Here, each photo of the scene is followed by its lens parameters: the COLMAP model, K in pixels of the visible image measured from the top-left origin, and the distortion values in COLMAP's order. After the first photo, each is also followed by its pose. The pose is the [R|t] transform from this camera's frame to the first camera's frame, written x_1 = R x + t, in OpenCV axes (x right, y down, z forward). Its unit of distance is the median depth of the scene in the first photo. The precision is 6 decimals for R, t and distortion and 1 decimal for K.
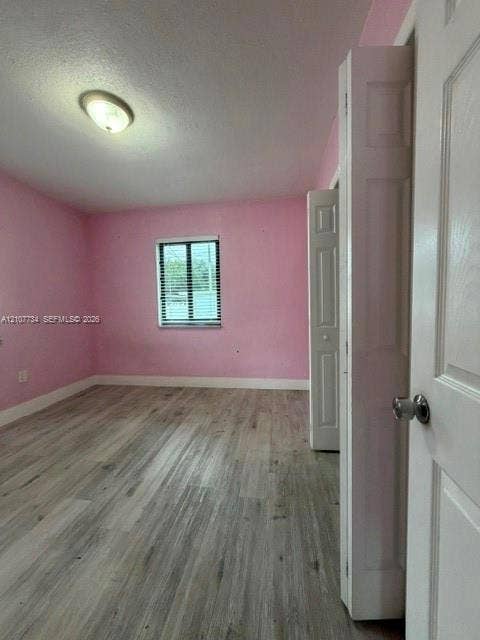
lens RADIAL K [[255.0, 0, 239.1], [0, 255.0, 318.3], [0, 0, 1]] dist [0.000534, -0.000872]
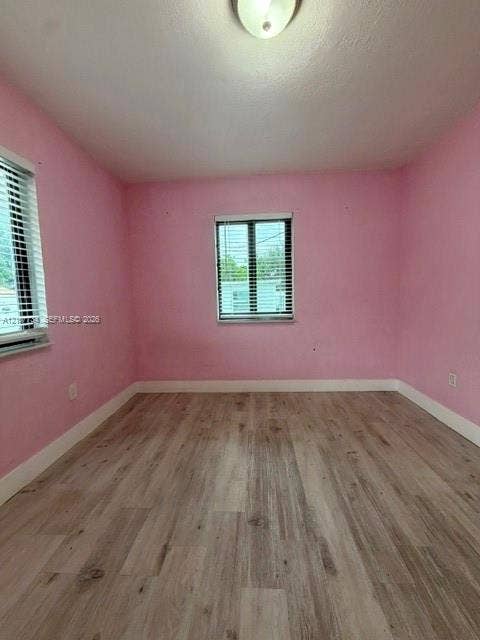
lens RADIAL K [[255.0, 0, 239.7], [0, 255.0, 318.7], [0, 0, 1]] dist [0.000534, -0.000872]
pose [[0.995829, -0.014619, 0.090062, -0.335269], [0.011889, 0.999456, 0.030777, -0.003509], [-0.090463, -0.029578, 0.995461, 0.168910]]
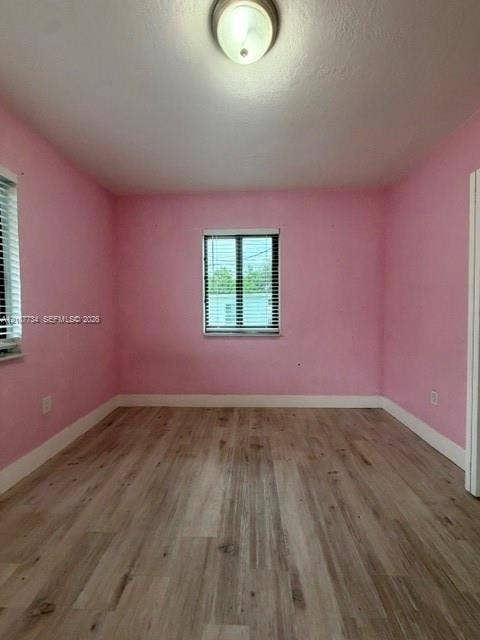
lens RADIAL K [[255.0, 0, 240.7], [0, 255.0, 318.5], [0, 0, 1]] dist [0.000534, -0.000872]
pose [[0.993739, 0.010871, 0.111192, -0.306144], [-0.008774, 0.999775, -0.019326, -0.006068], [-0.111377, 0.018230, 0.993611, 0.170460]]
